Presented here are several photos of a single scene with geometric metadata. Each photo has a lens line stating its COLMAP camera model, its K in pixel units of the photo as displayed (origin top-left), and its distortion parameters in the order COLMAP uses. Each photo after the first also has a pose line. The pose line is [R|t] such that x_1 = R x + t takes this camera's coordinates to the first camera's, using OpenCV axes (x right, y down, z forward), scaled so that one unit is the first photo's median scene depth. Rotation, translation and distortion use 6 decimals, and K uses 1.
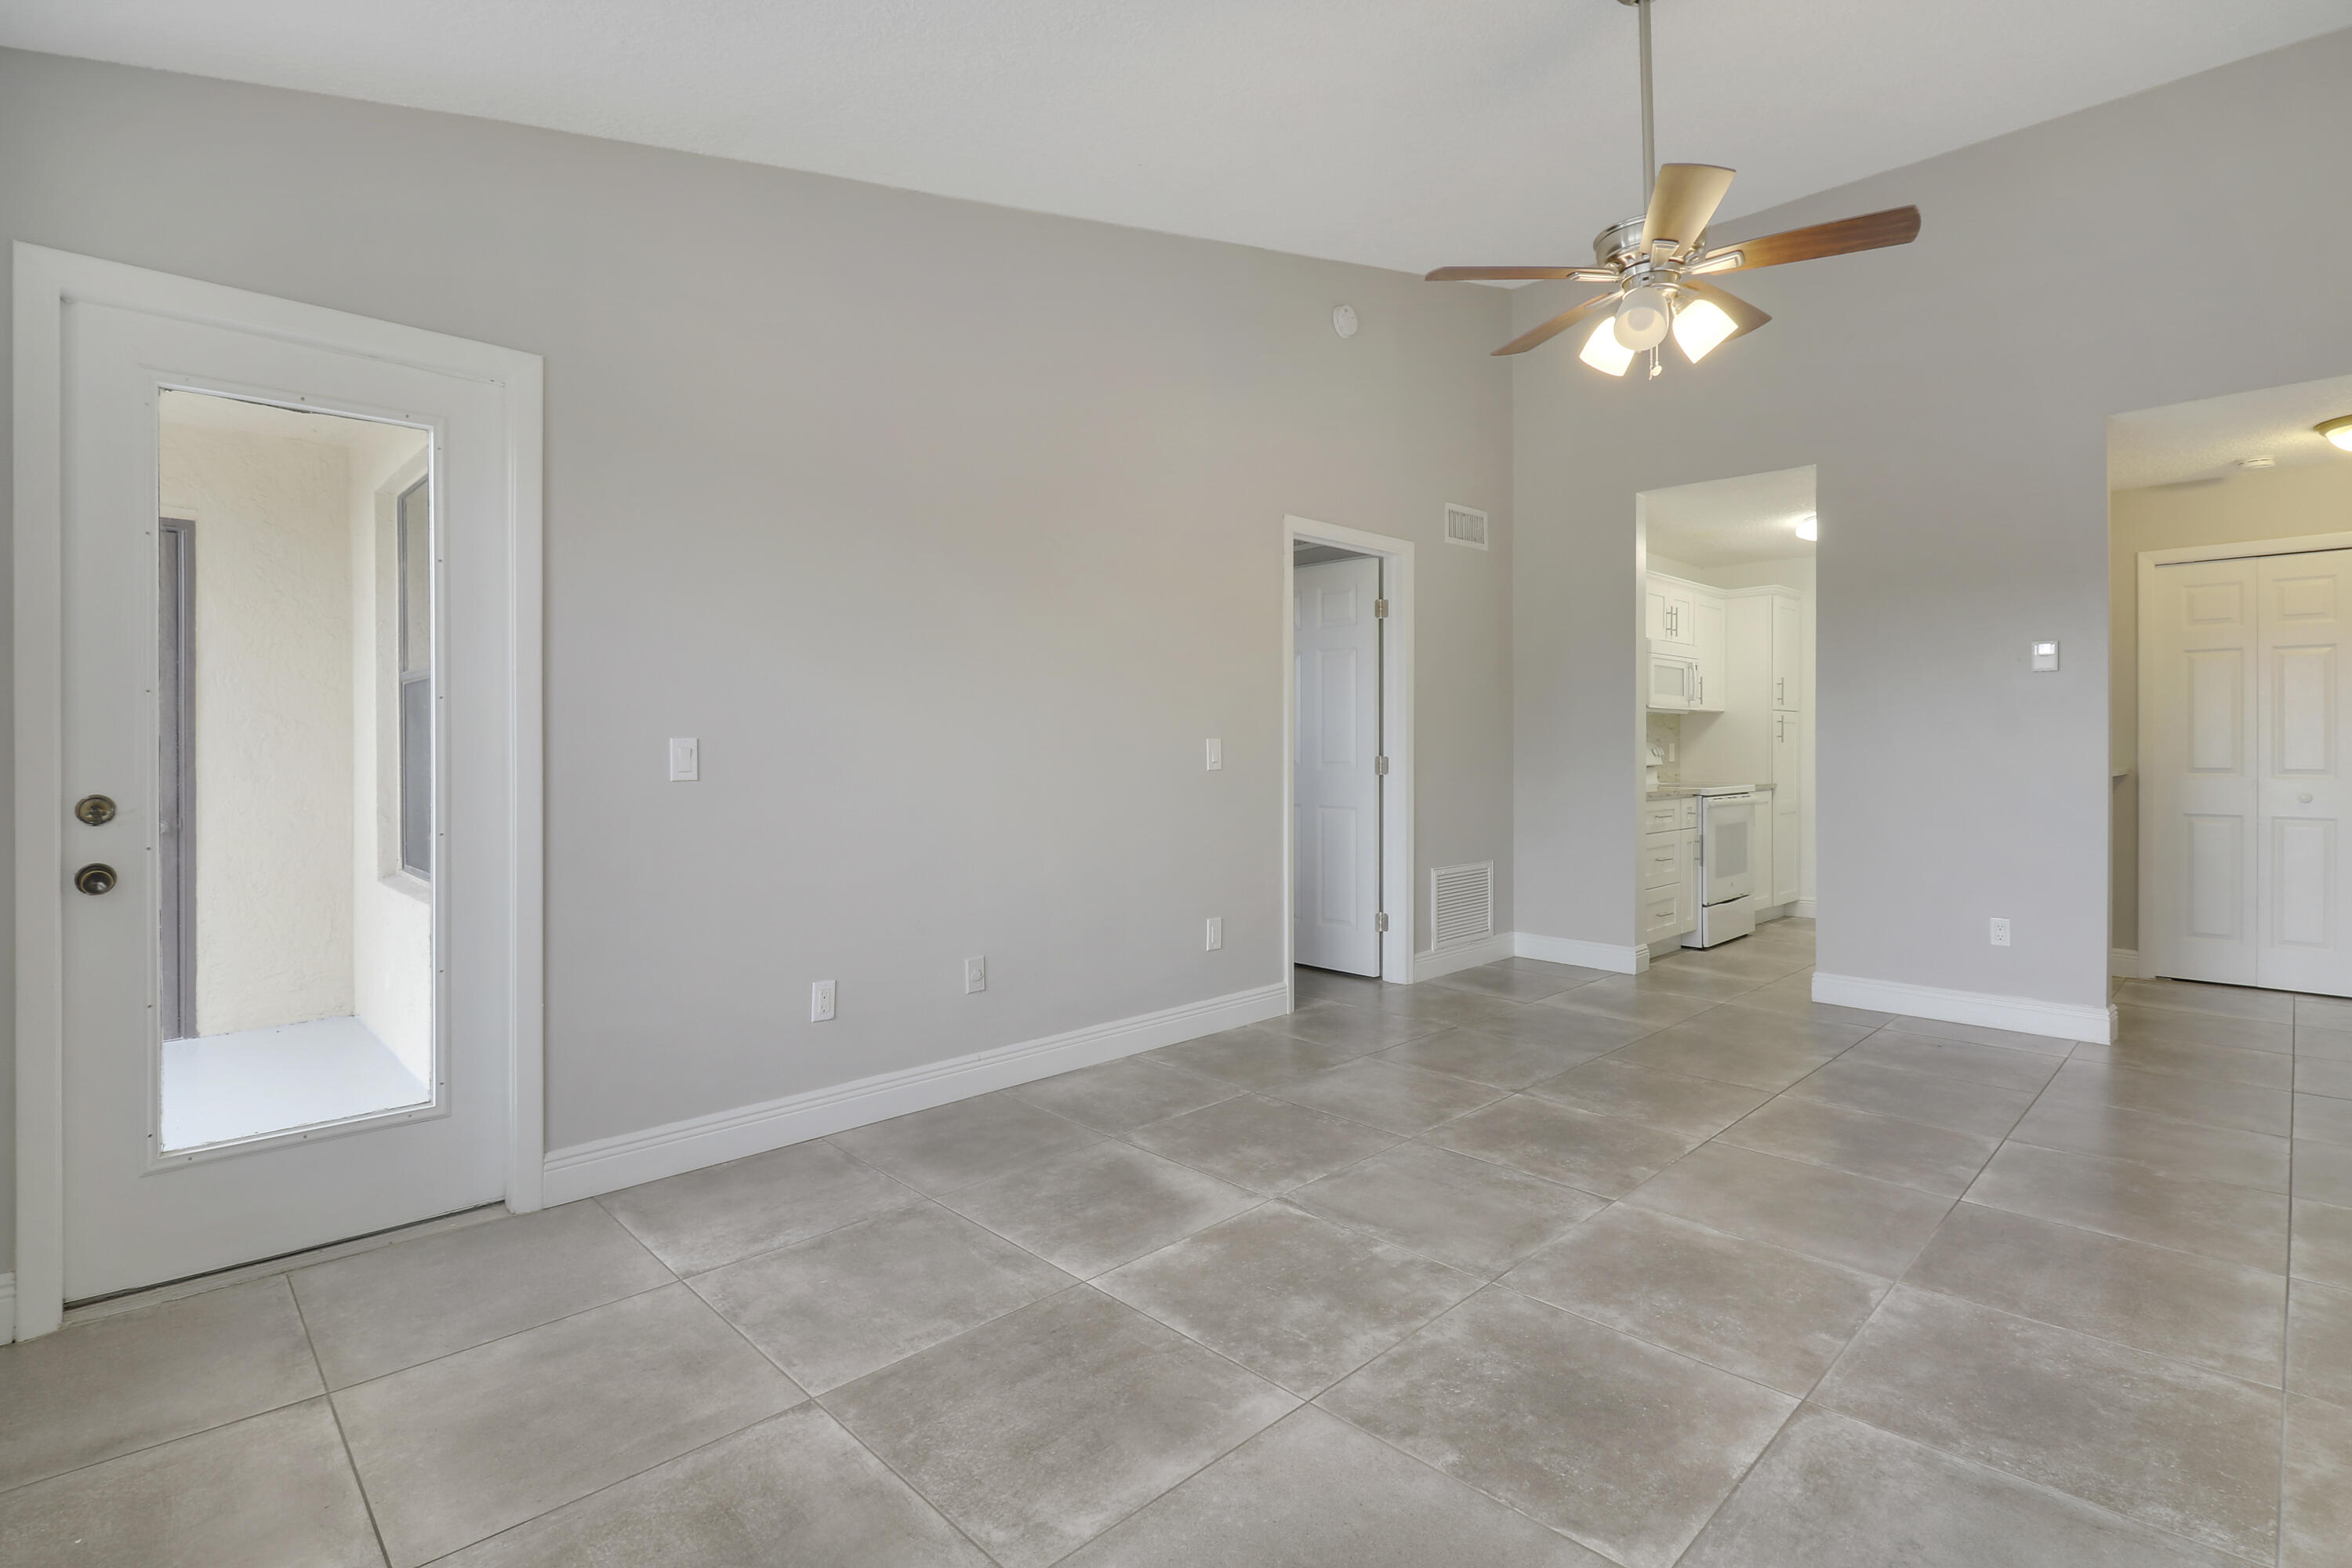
lens RADIAL K [[1119.5, 0, 1189.5], [0, 1119.5, 748.2], [0, 0, 1]] dist [-0.001830, -0.008212]
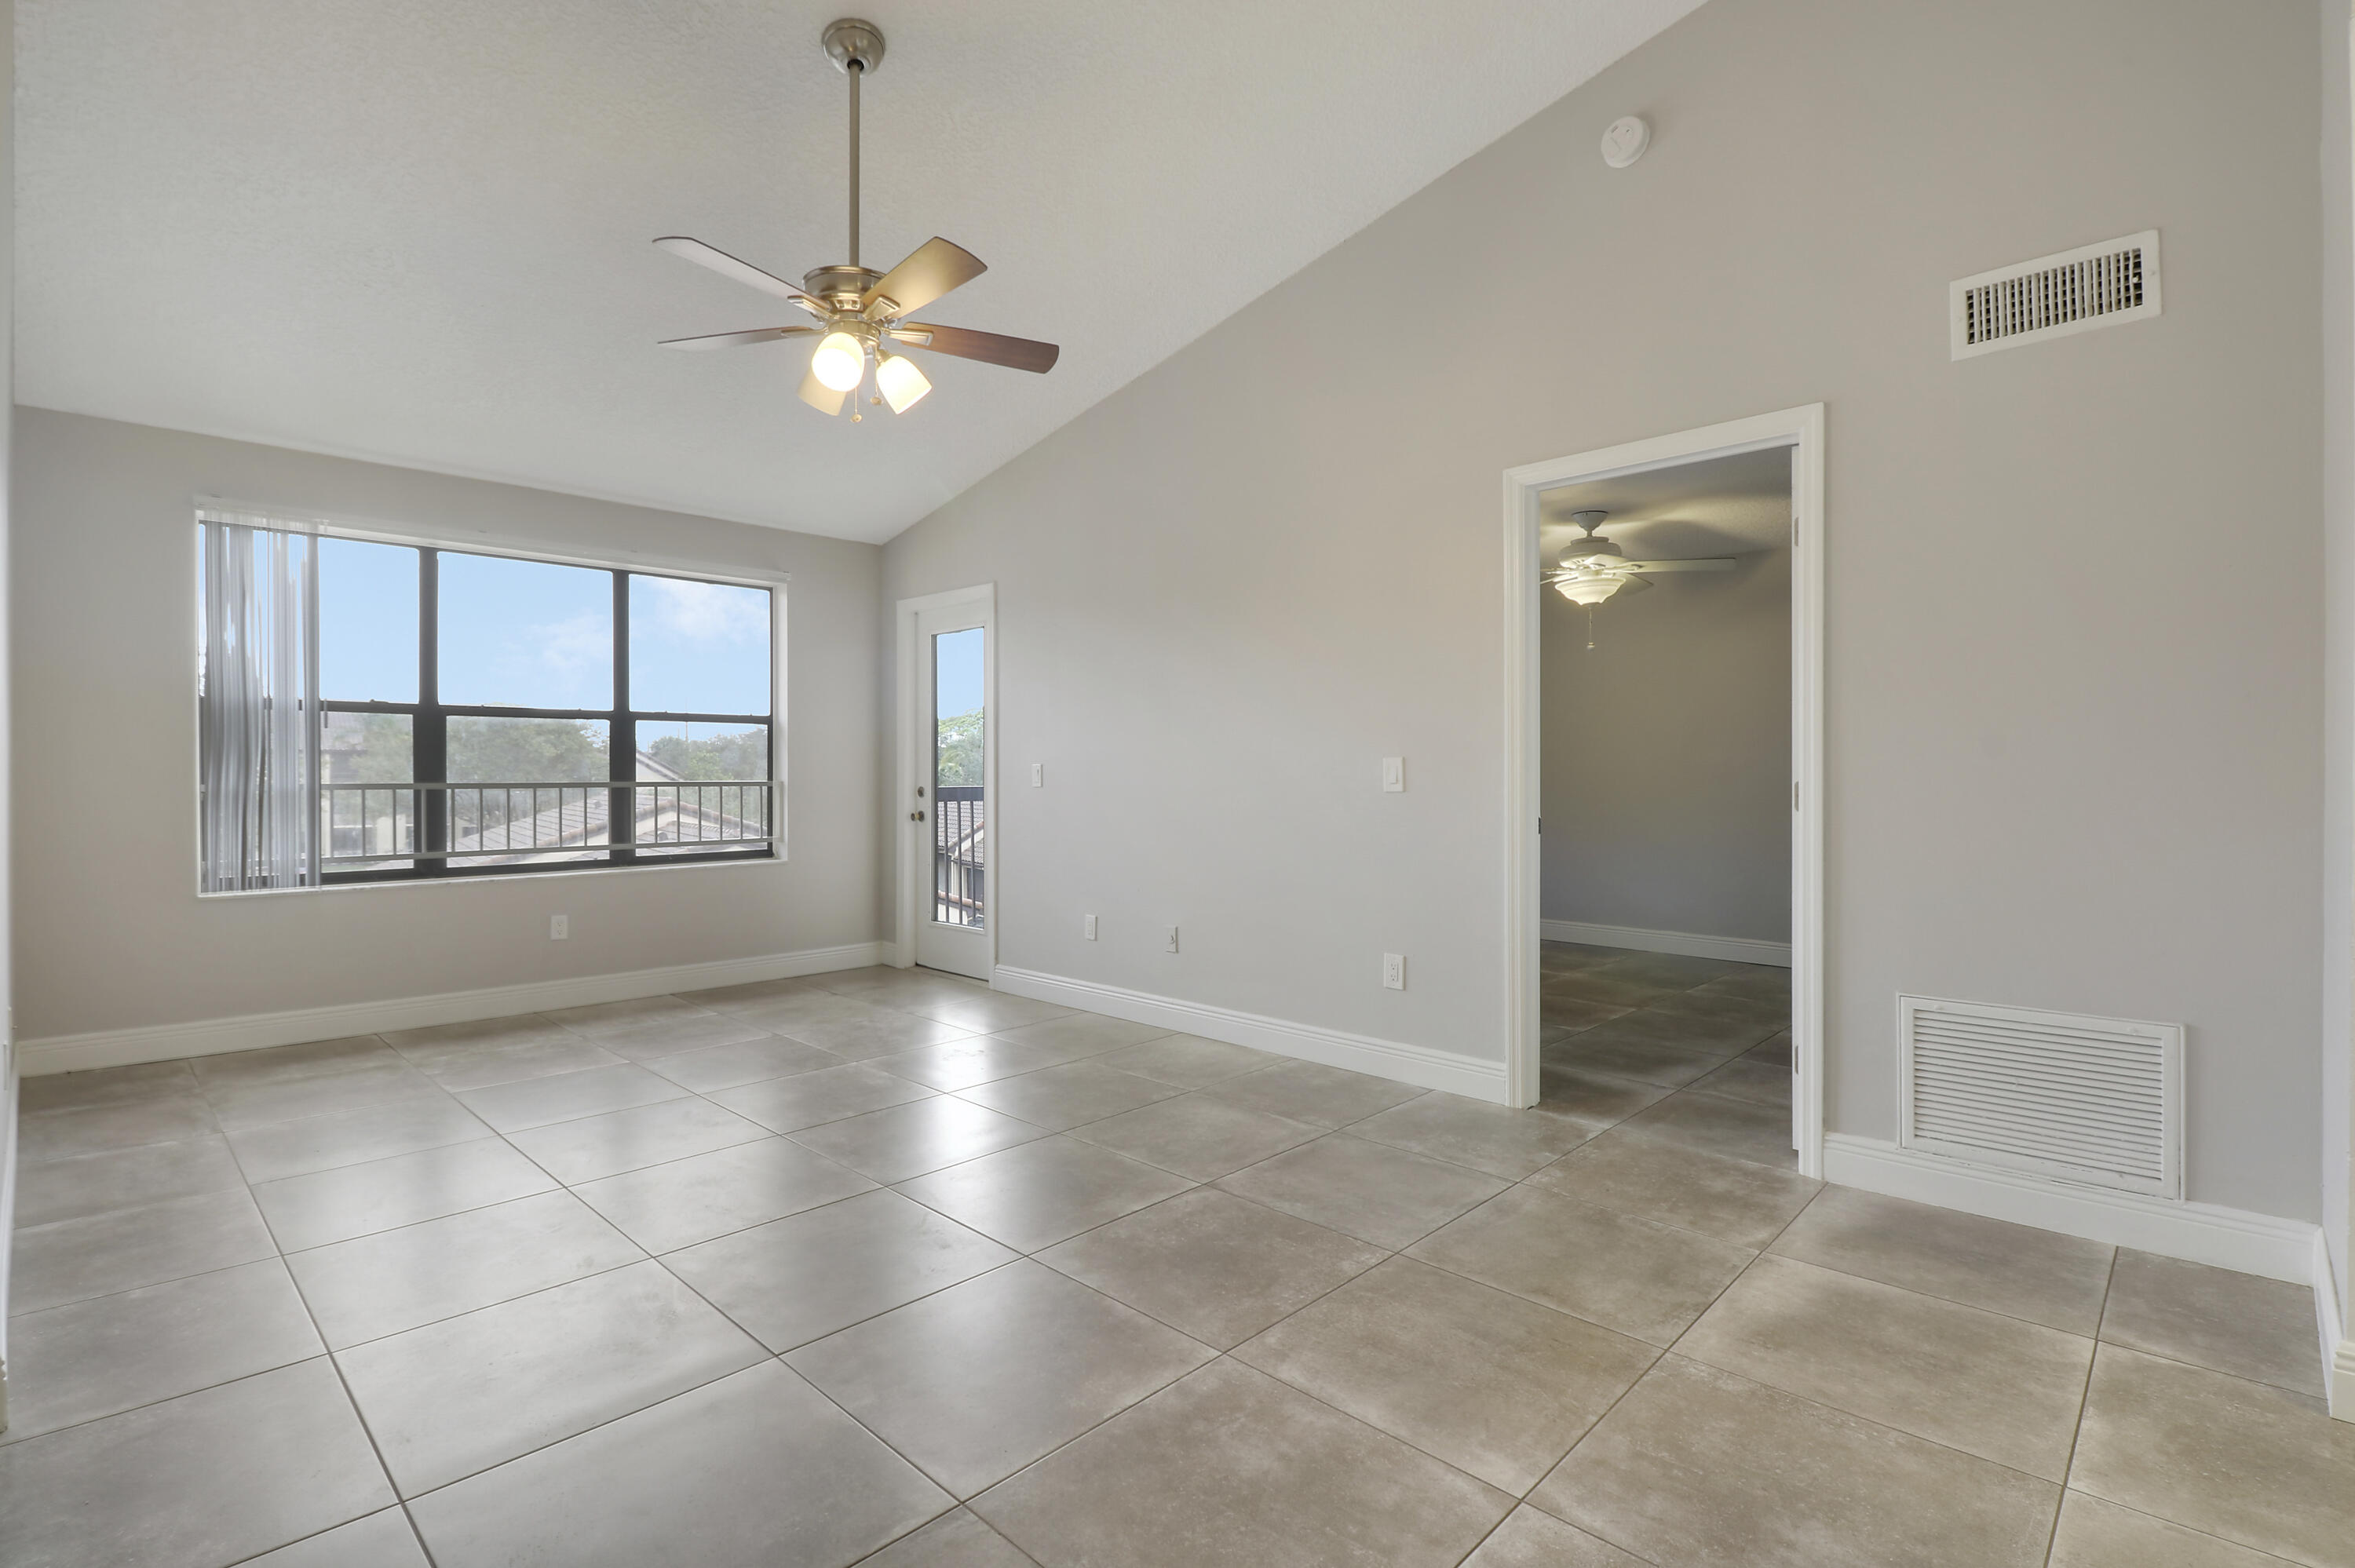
lens RADIAL K [[1120.8, 0, 1172.4], [0, 1120.8, 792.1], [0, 0, 1]] dist [-0.001830, -0.008212]
pose [[0.009486, 0.017860, -0.999796, 1.426353], [-0.001947, 0.999839, 0.017842, 0.006267], [0.999953, 0.001778, 0.009519, 1.243107]]
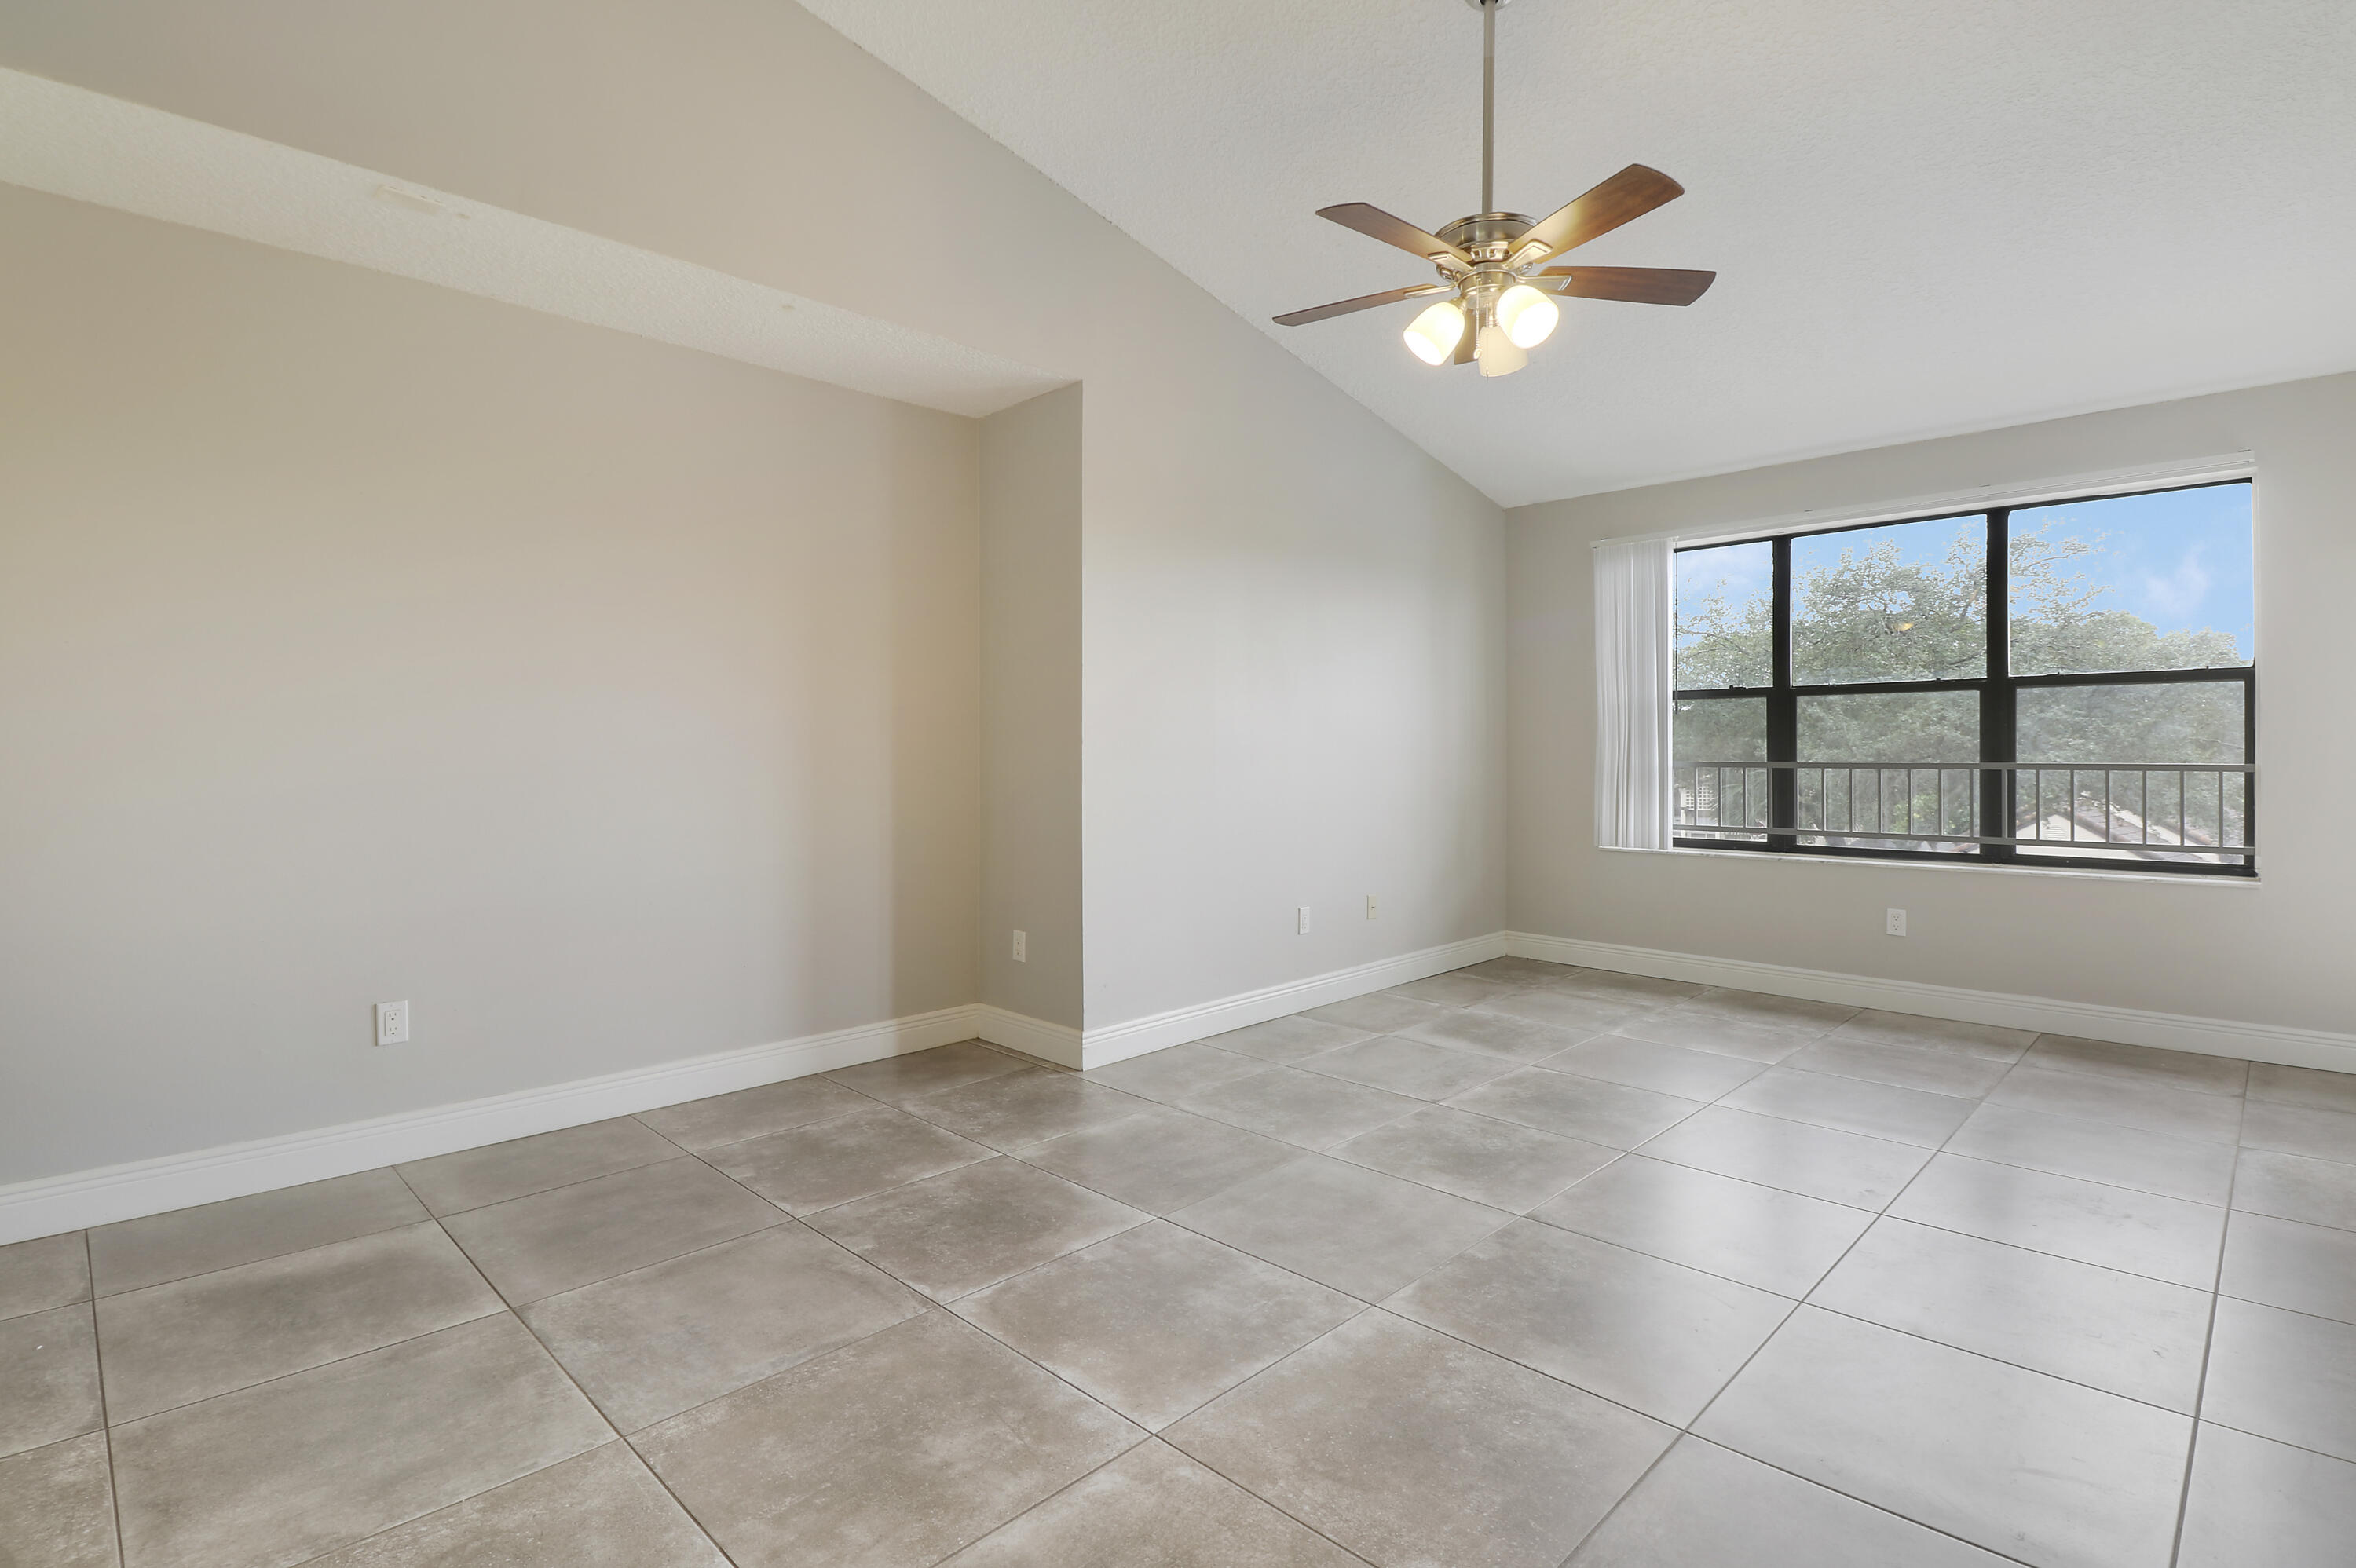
lens RADIAL K [[1121.3, 0, 1155.9], [0, 1121.3, 717.5], [0, 0, 1]] dist [-0.001830, -0.008212]
pose [[-0.999901, 0.001849, 0.013941, 0.668275], [0.001431, 0.999552, -0.029904, 0.005999], [-0.013990, -0.029881, -0.999456, 1.939306]]
